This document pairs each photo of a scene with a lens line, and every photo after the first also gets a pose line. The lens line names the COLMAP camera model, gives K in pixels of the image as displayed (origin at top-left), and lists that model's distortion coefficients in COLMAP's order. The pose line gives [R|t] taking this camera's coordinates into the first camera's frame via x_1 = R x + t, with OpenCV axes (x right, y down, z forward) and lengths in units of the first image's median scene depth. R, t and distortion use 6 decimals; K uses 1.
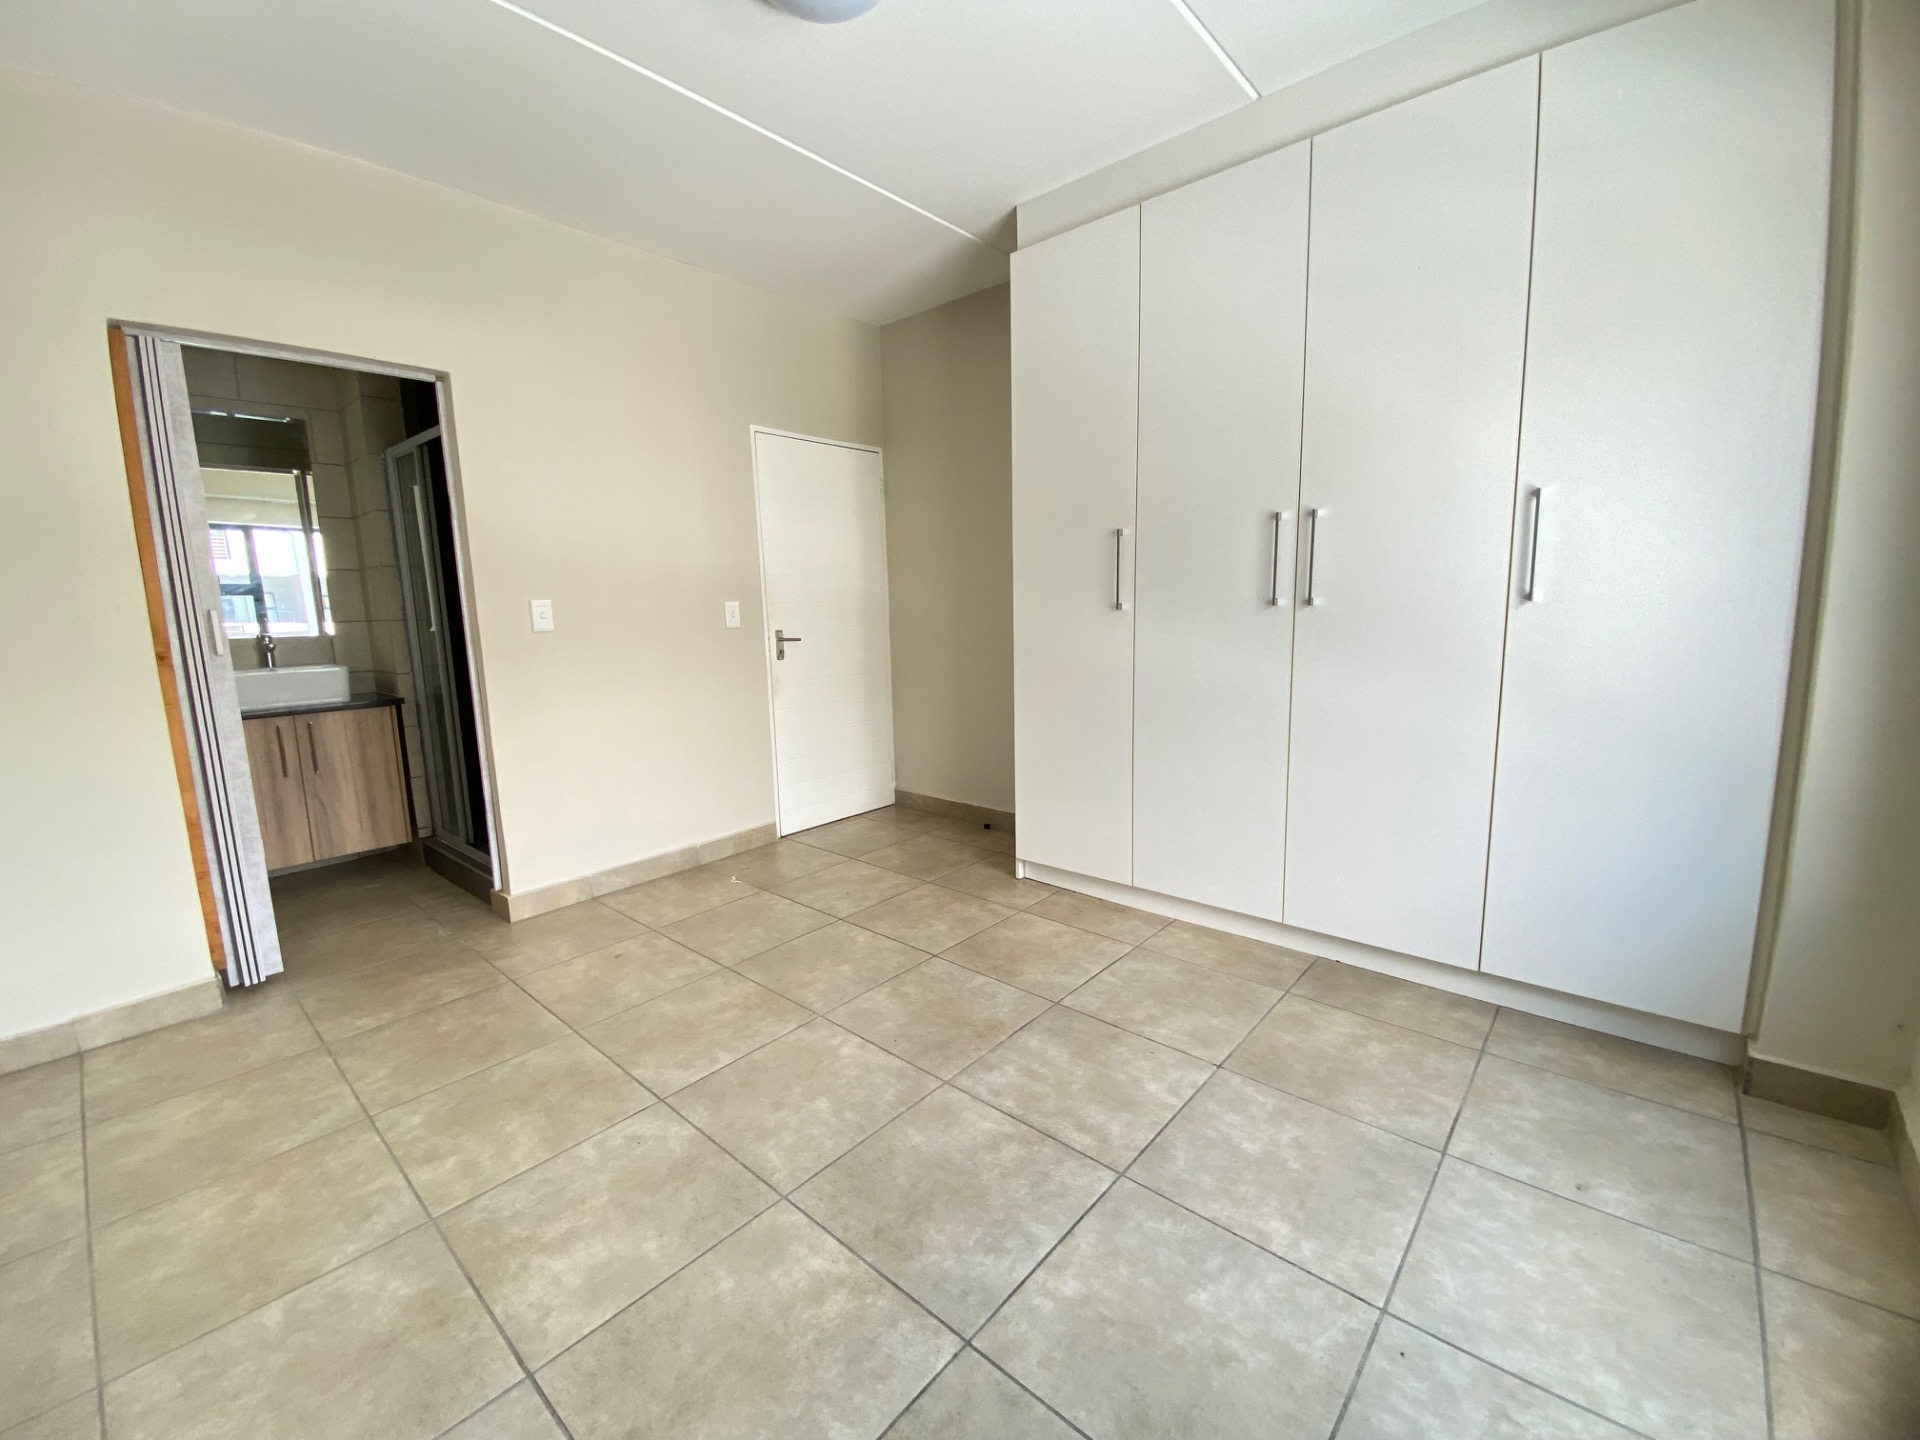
lens RADIAL K [[784.8, 0, 960.5], [0, 784.8, 724.0], [0, 0, 1]] dist [0.009551, -0.015004]
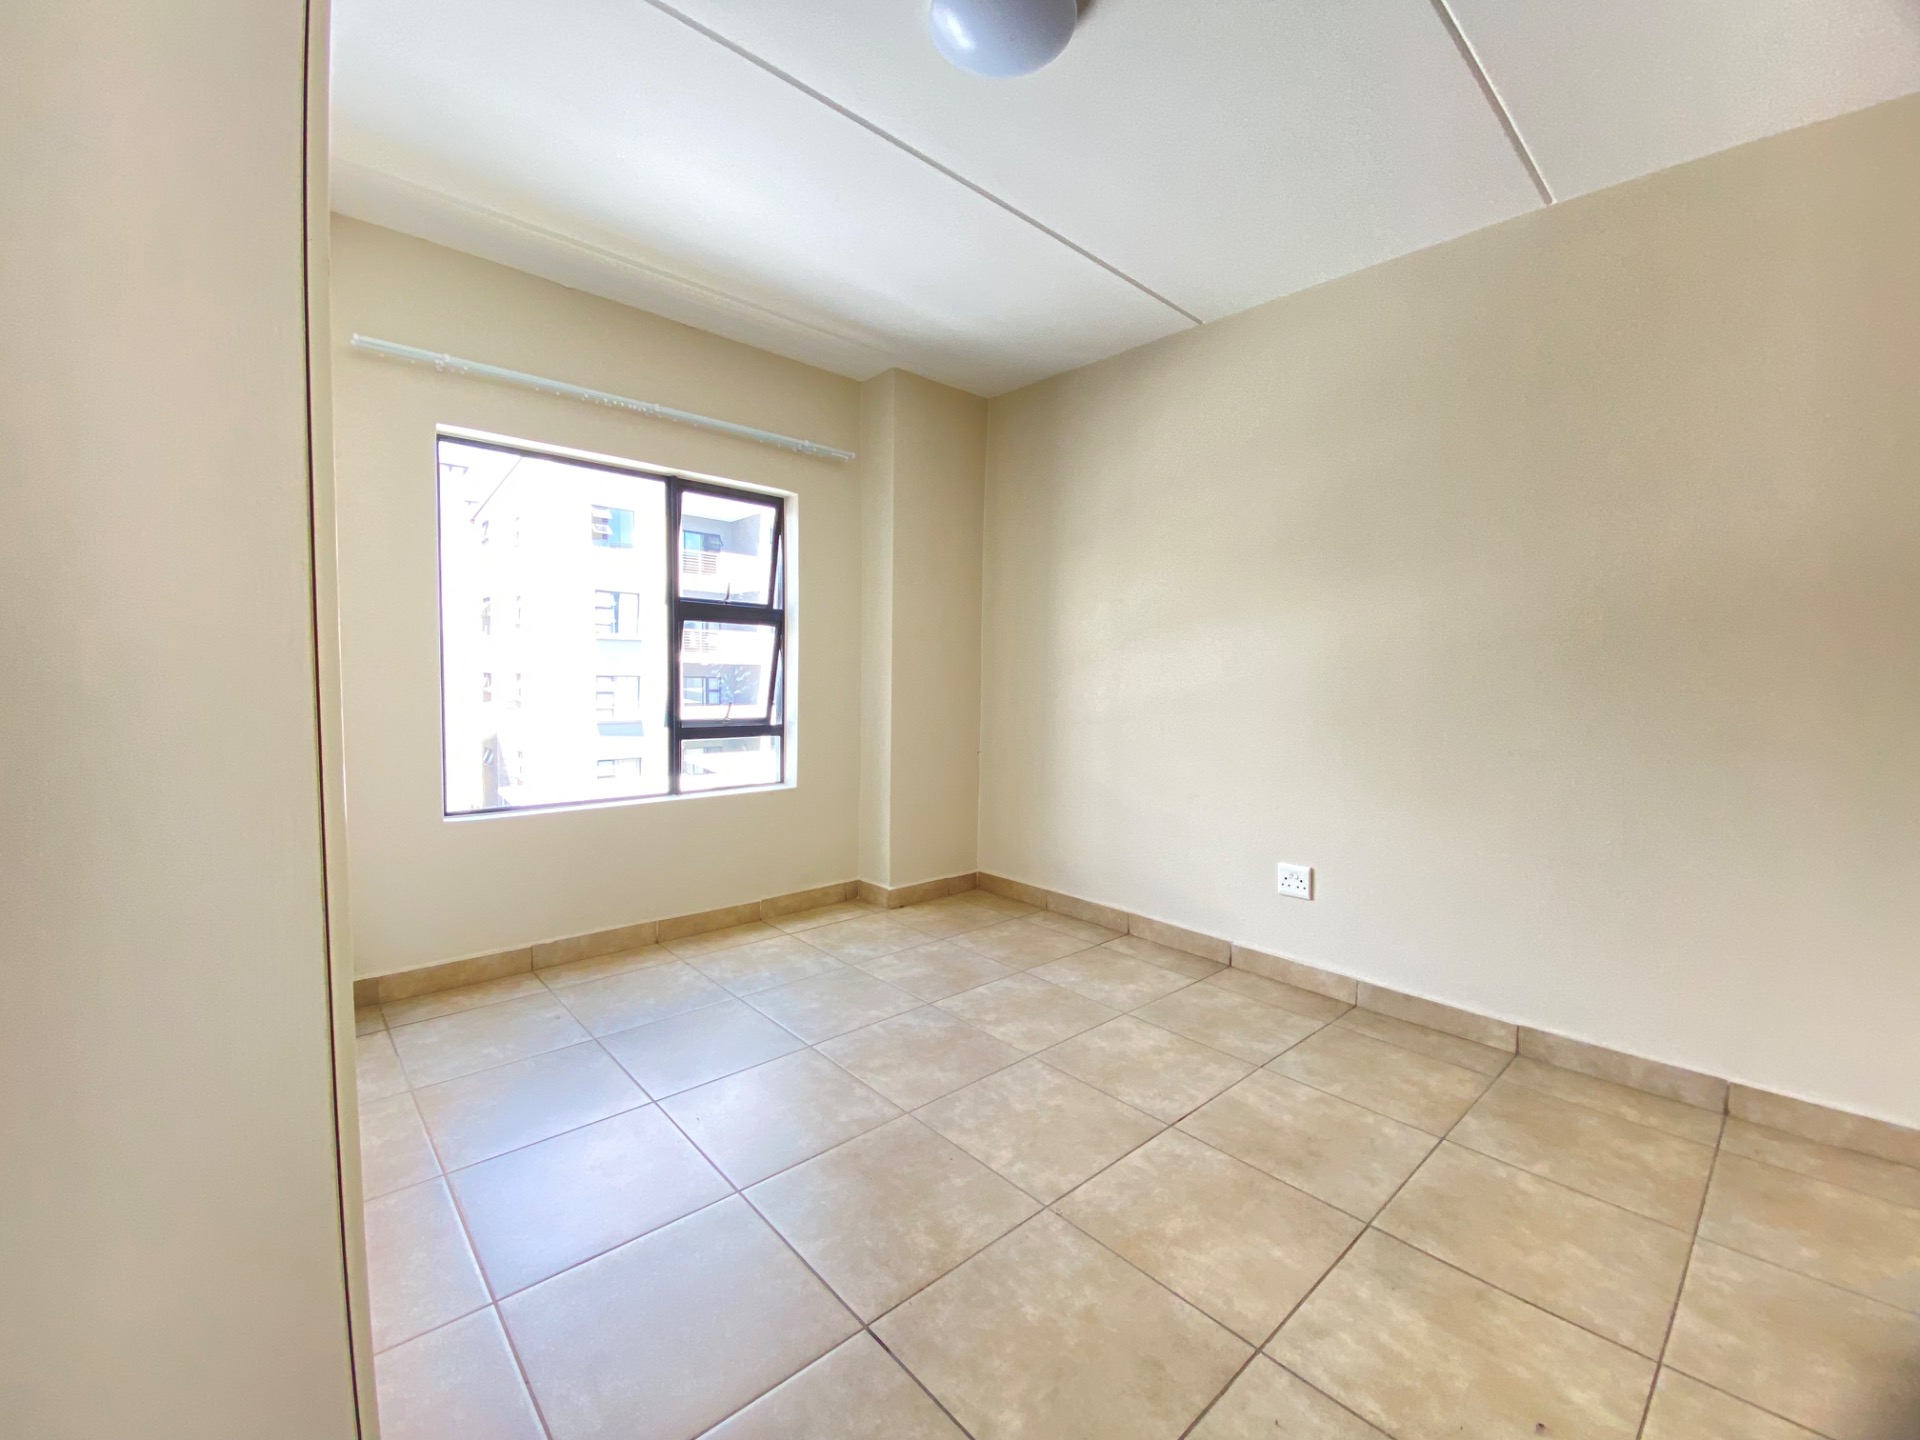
lens RADIAL K [[784.8, 0, 960.1], [0, 784.8, 722.1], [0, 0, 1]] dist [0.009551, -0.015004]
pose [[-0.993675, 0.005512, 0.112156, -0.219948], [0.028766, 0.977960, 0.206801, -0.295294], [-0.108544, 0.208720, -0.971933, 1.985901]]
